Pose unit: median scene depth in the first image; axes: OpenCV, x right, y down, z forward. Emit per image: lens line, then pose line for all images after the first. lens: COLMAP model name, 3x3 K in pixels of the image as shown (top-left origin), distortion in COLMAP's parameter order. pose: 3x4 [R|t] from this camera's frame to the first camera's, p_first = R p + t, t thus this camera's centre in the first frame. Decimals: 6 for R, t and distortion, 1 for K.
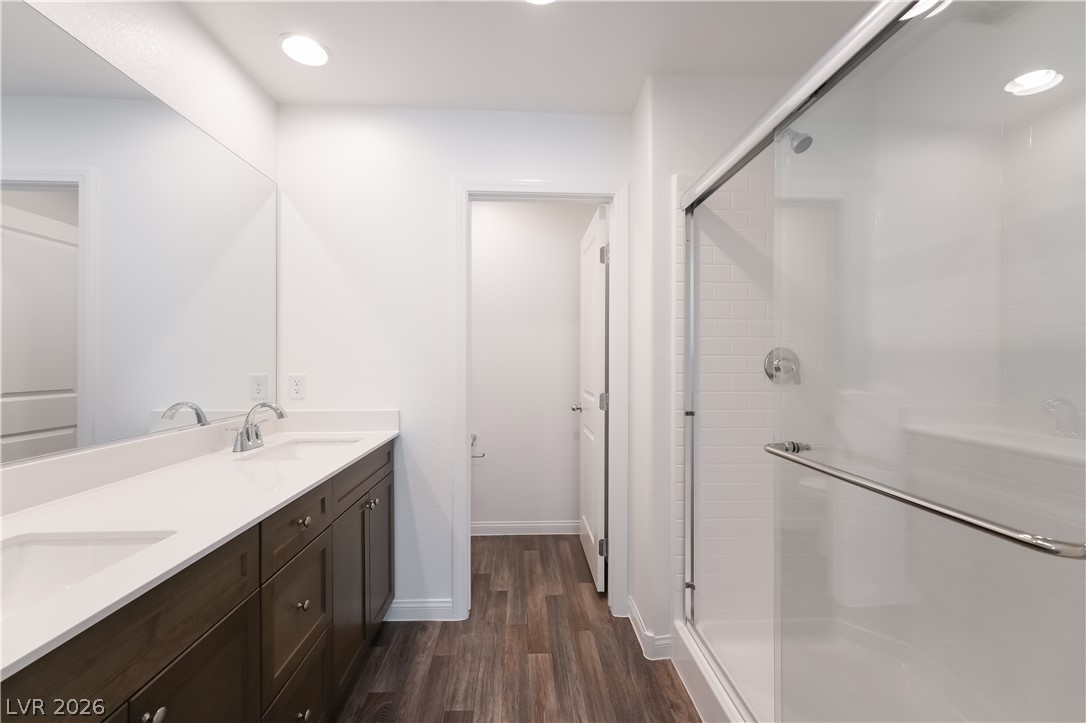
lens RADIAL K [[439.7, 0, 543.0], [0, 439.7, 361.5], [0, 0, 1]] dist [0.000979, -0.000244]
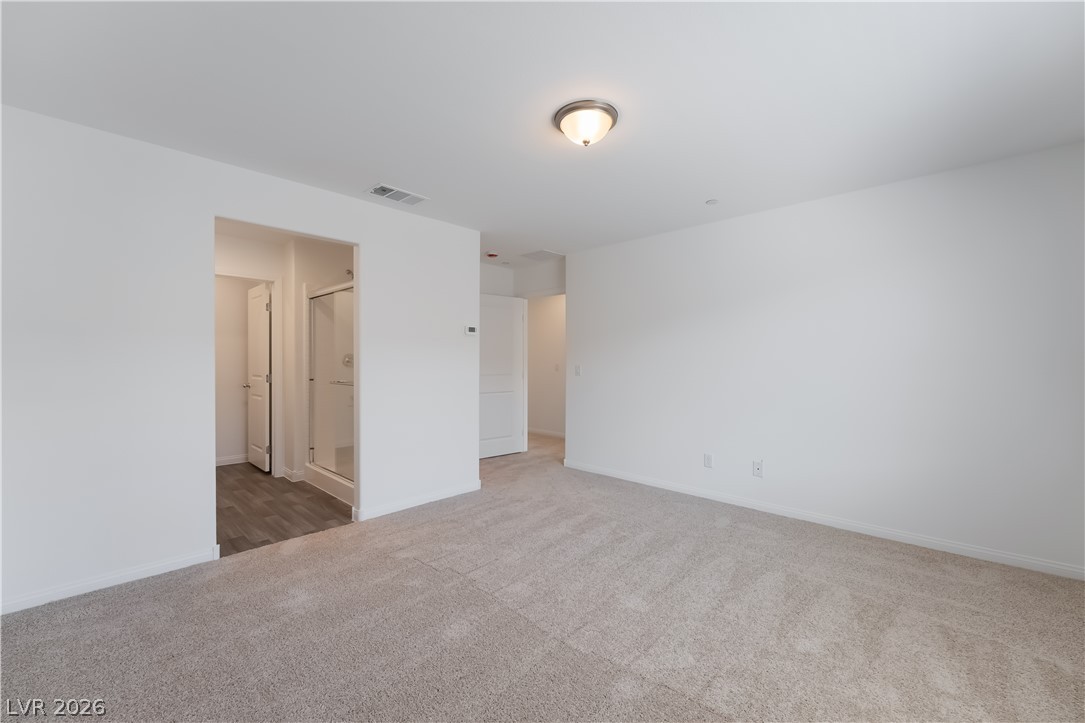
lens RADIAL K [[439.3, 0, 542.5], [0, 439.3, 361.5], [0, 0, 1]] dist [0.000979, -0.000244]
pose [[0.728906, -0.005450, 0.684592, -0.366413], [0.002163, 0.999982, 0.005659, 0.003087], [-0.684610, -0.002644, 0.728905, -1.501727]]
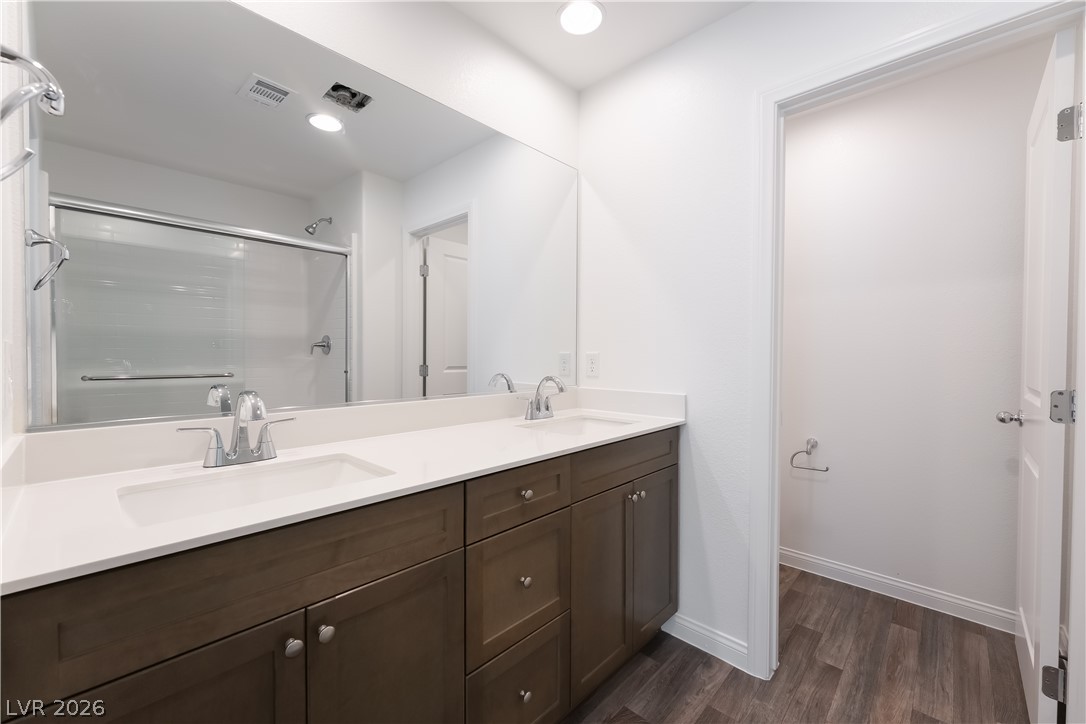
lens RADIAL K [[439.7, 0, 543.0], [0, 439.7, 362.0], [0, 0, 1]] dist [0.000979, -0.000244]
pose [[0.691210, 0.012428, -0.722547, 0.097560], [-0.004589, 0.999907, 0.012809, 0.037866], [0.722639, -0.005537, 0.691203, 0.214631]]
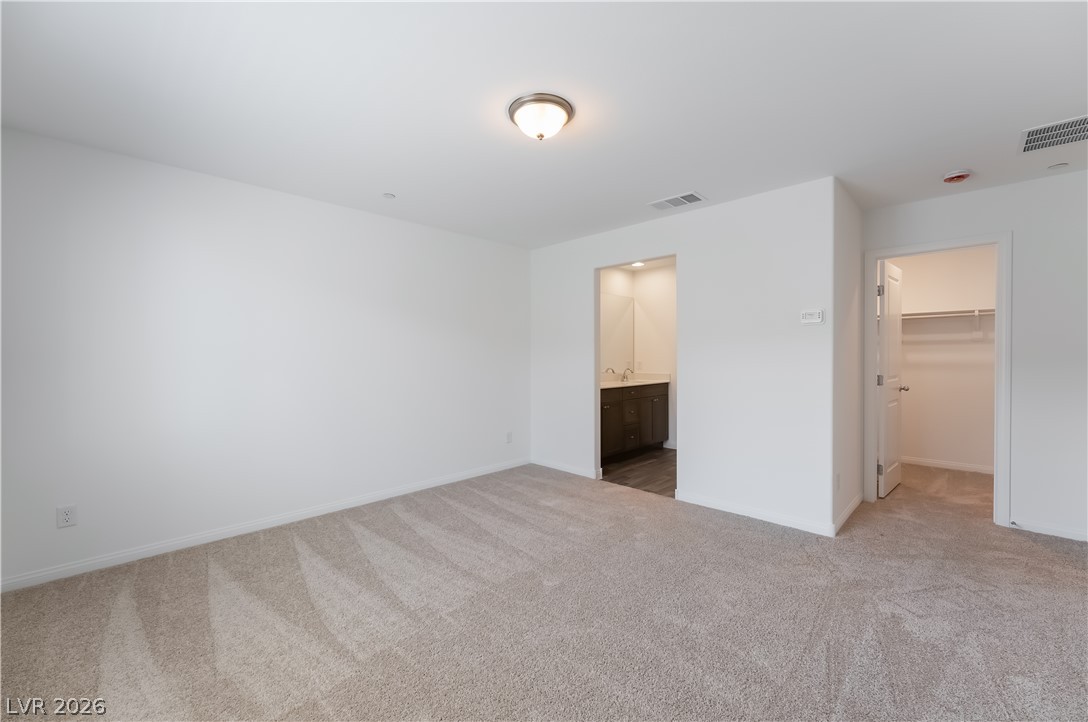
lens RADIAL K [[436.7, 0, 544.0], [0, 436.7, 361.0], [0, 0, 1]] dist [0.001822, -0.000874]
pose [[0.675199, 0.001740, -0.737633, 1.199398], [0.003242, 0.999981, 0.005326, 0.013256], [0.737628, -0.005988, 0.675180, -1.491011]]
